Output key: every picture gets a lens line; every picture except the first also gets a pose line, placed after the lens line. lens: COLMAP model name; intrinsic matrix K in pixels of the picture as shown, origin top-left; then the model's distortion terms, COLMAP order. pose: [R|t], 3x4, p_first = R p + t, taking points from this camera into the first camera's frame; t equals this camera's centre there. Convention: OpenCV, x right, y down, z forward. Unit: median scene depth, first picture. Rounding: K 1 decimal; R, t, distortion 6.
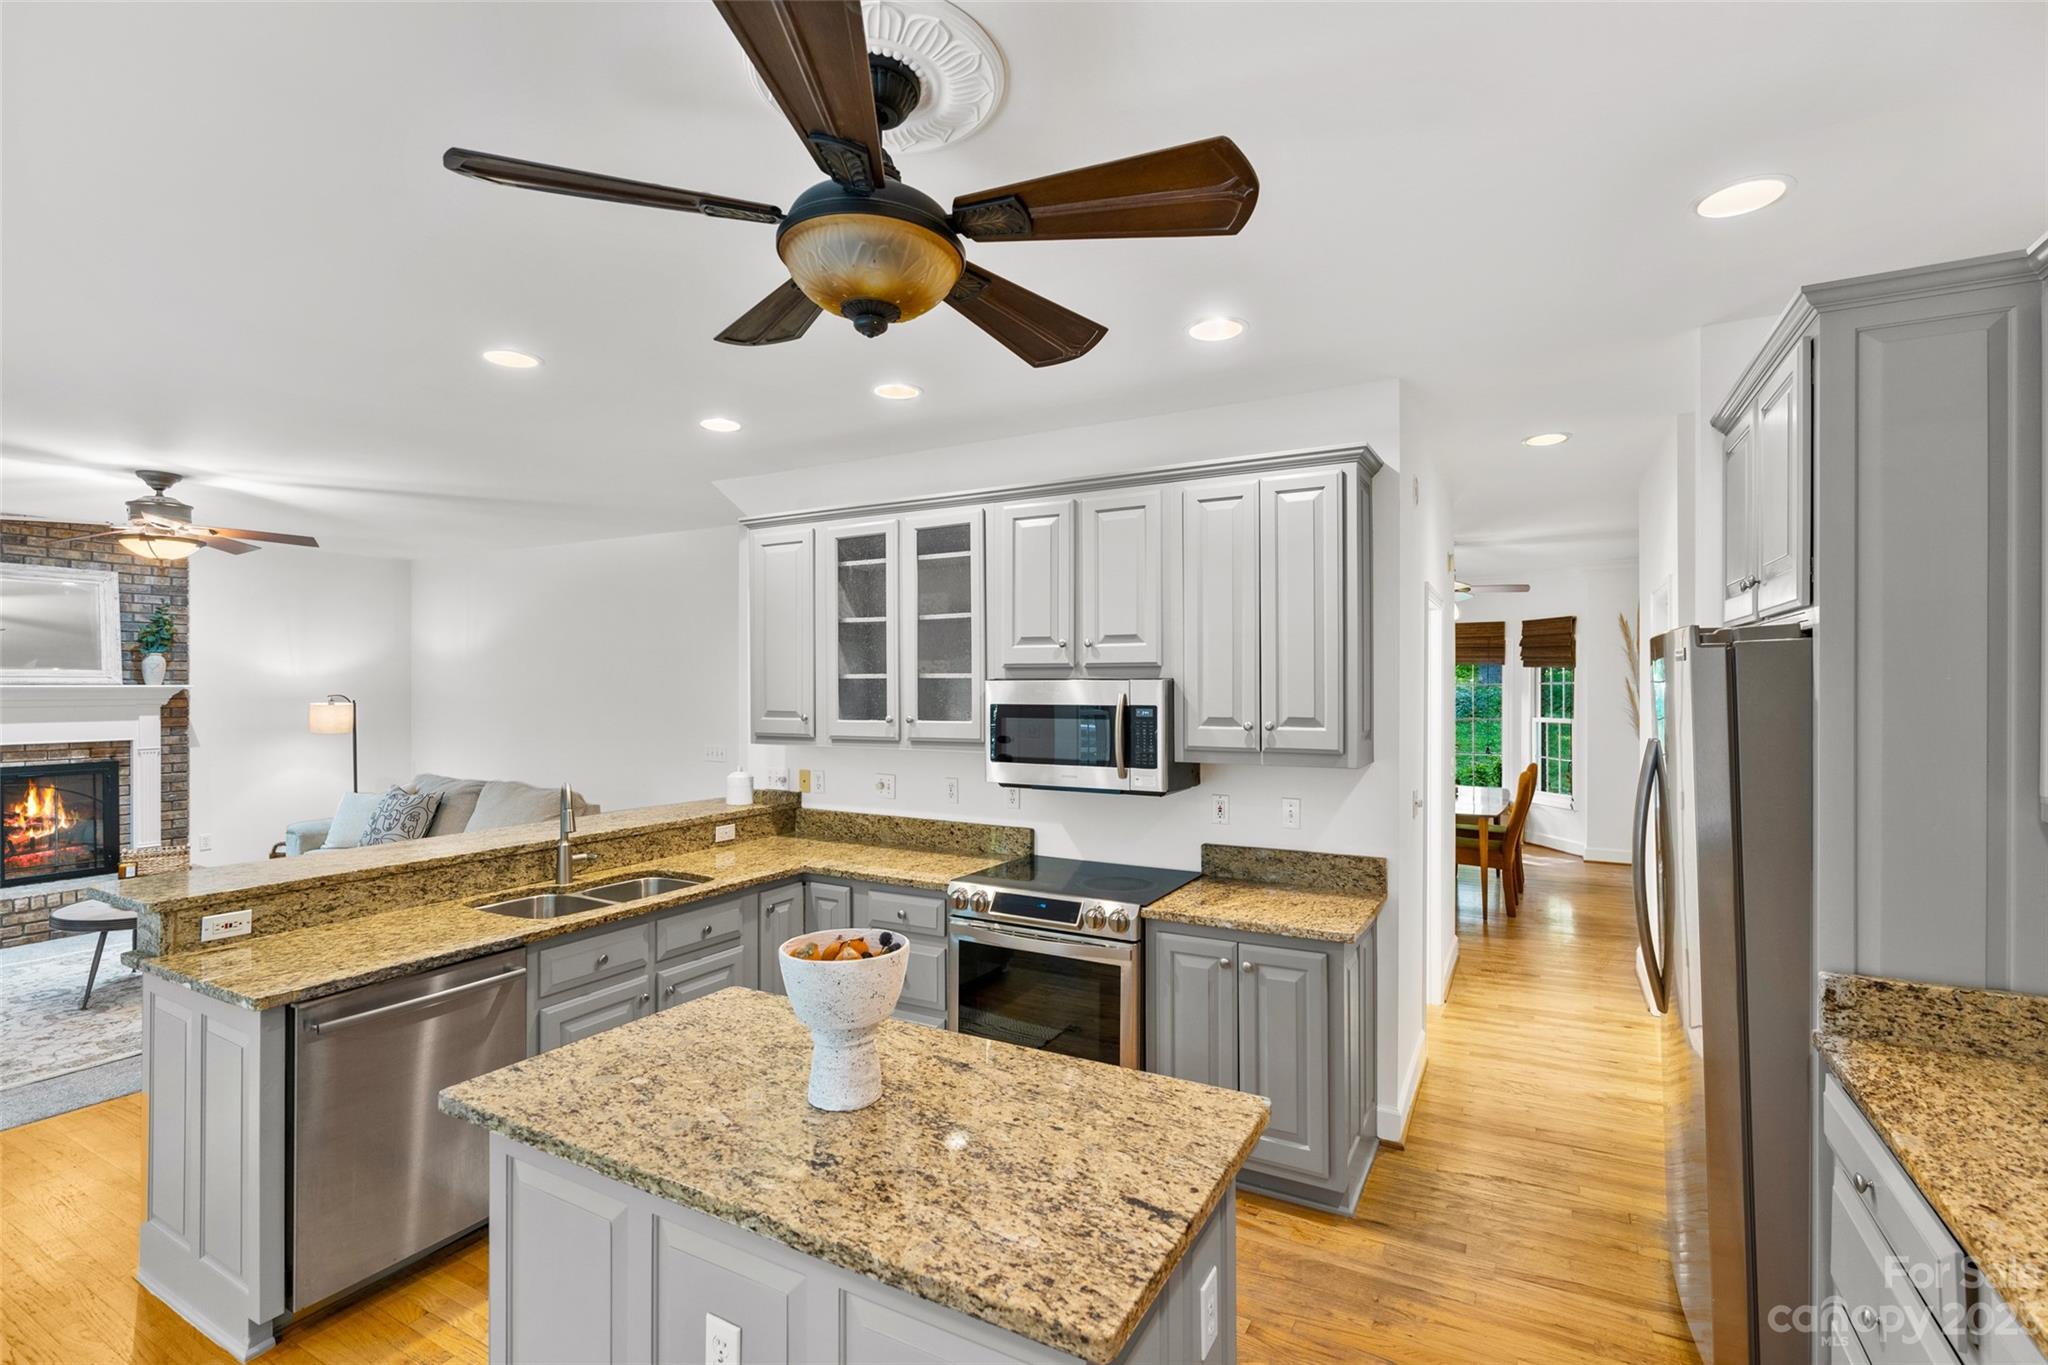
lens RADIAL K [[928.7, 0, 1027.4], [0, 928.7, 683.8], [0, 0, 1]] dist [-0.010141, 0.003979]
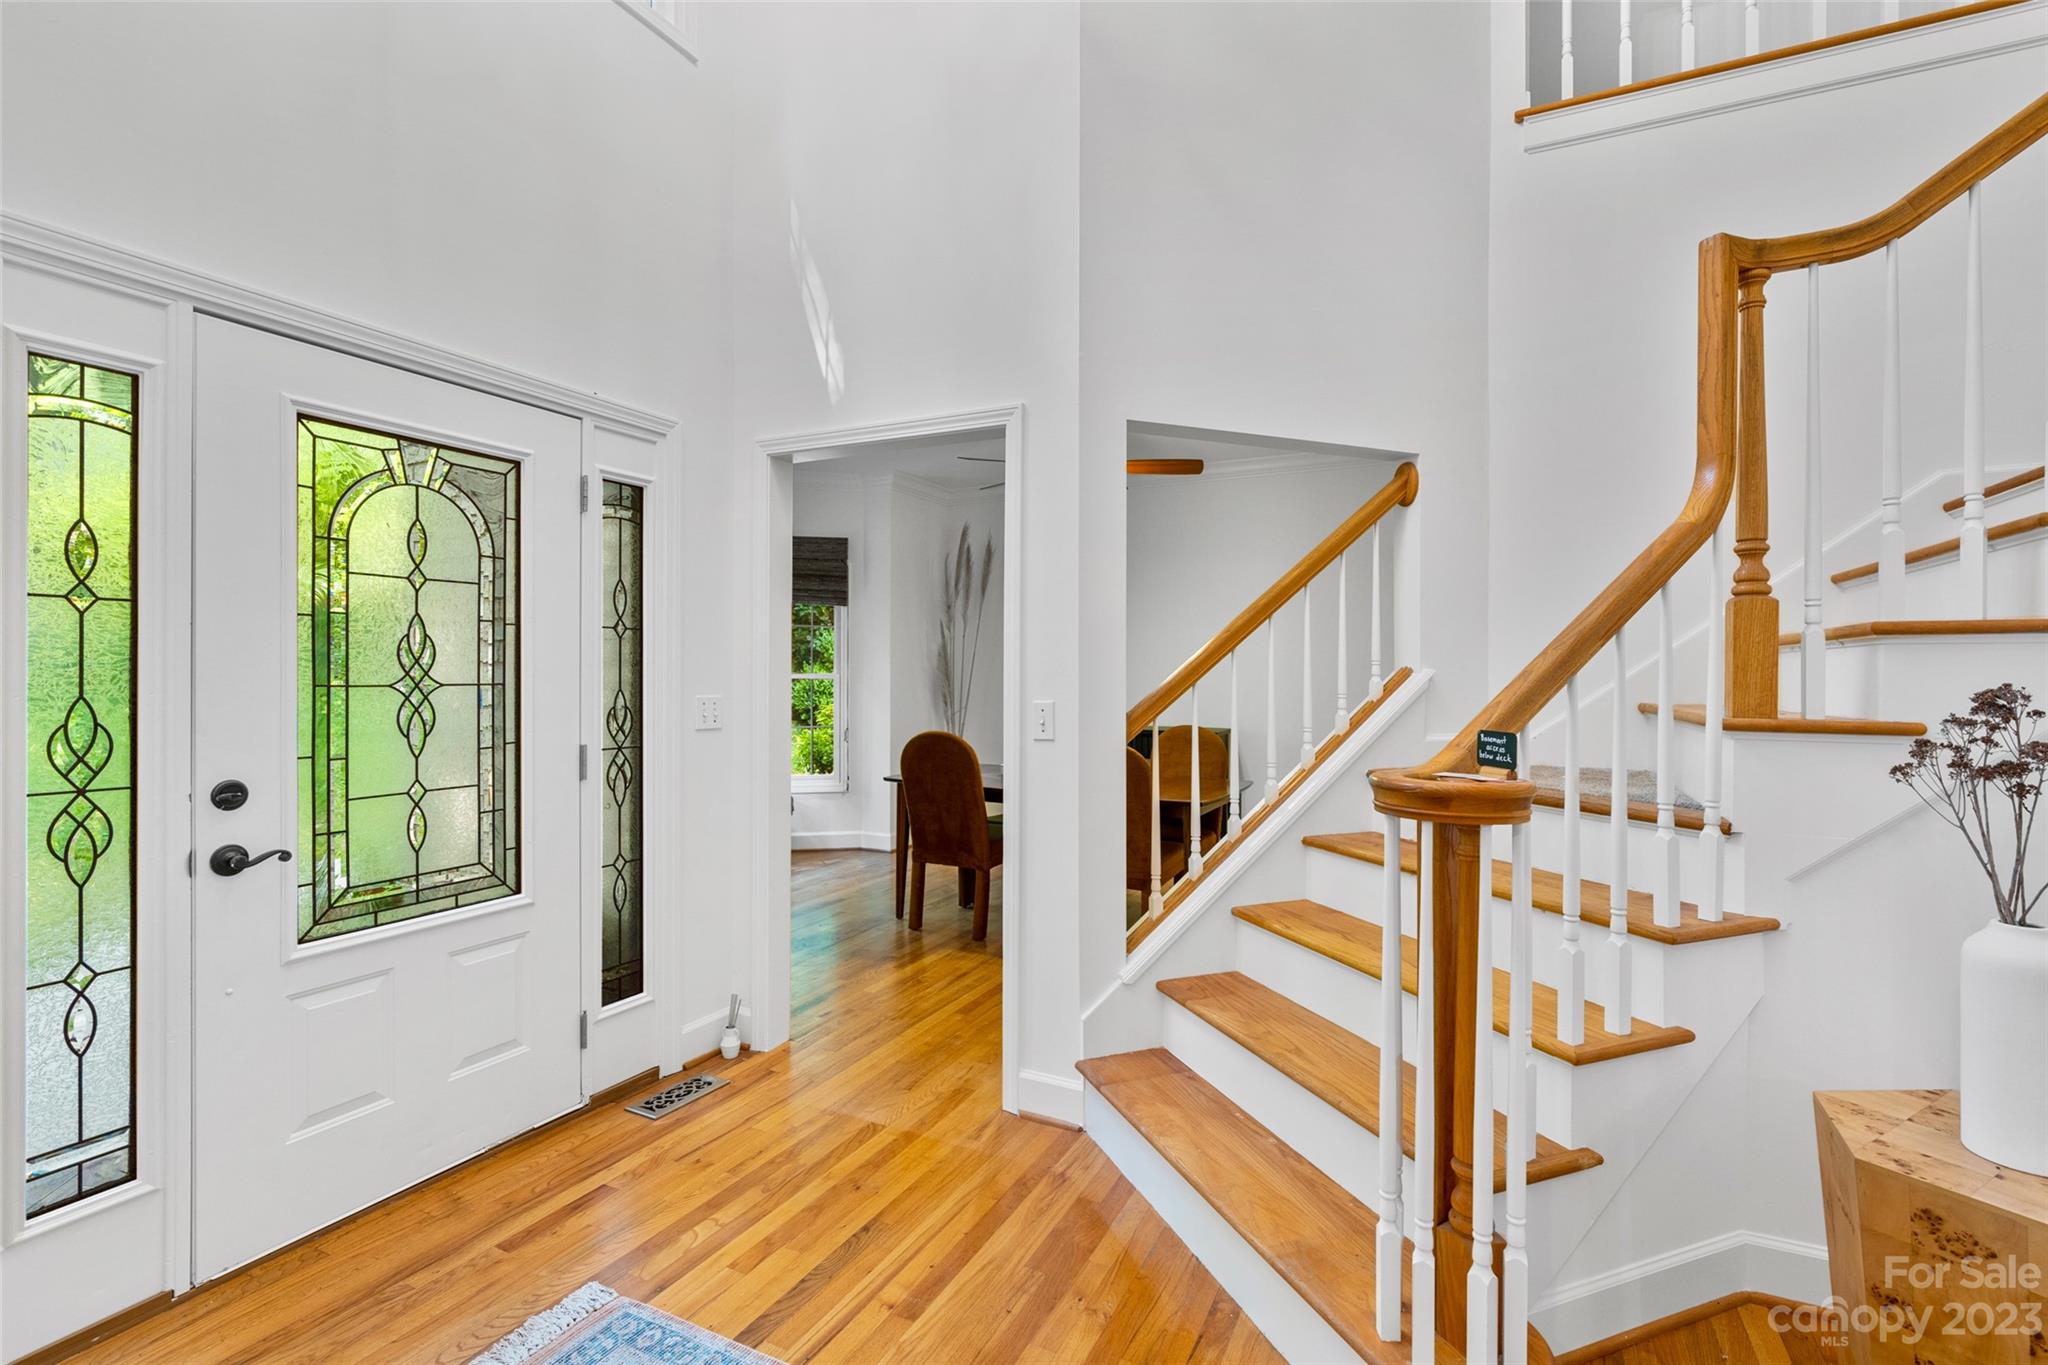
lens RADIAL K [[928.7, 0, 1027.4], [0, 928.7, 683.8], [0, 0, 1]] dist [-0.010141, 0.003979]
pose [[-0.054333, -0.001620, 0.998522, -0.367247], [-0.001570, 0.999998, 0.001537, 0.099402], [-0.998522, -0.001484, -0.054336, 1.998850]]
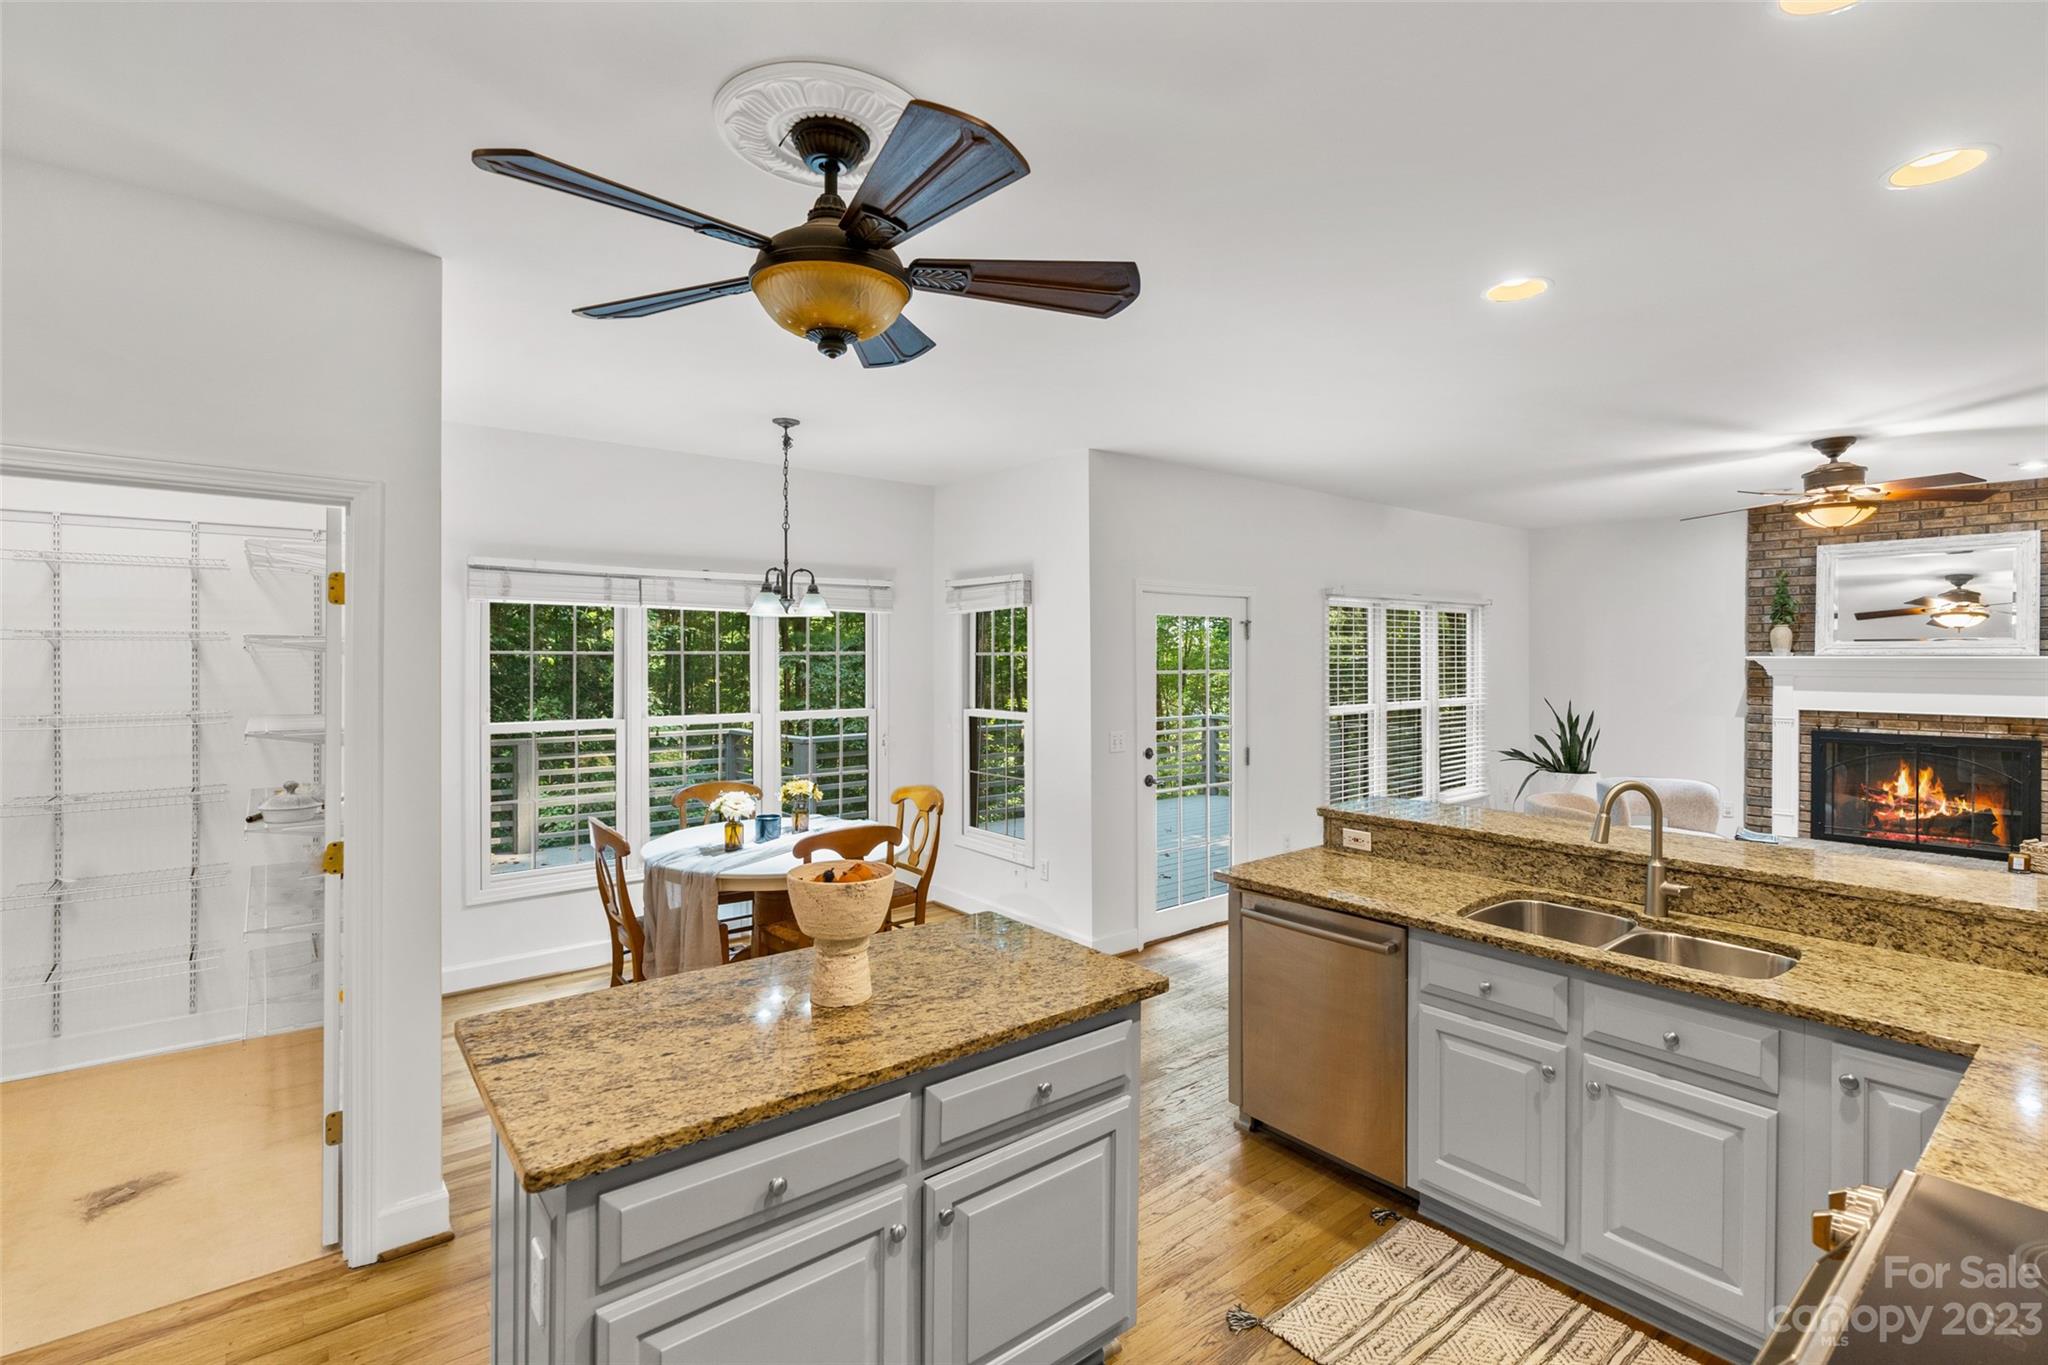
lens RADIAL K [[940.0, 0, 1038.9], [0, 940.0, 663.6], [0, 0, 1]] dist [-0.011636, 0.004641]
pose [[-0.366352, 0.007166, -0.930449, 0.347045], [0.000759, 0.999972, 0.007403, 0.001564], [0.930476, 0.002006, -0.366347, 0.696069]]
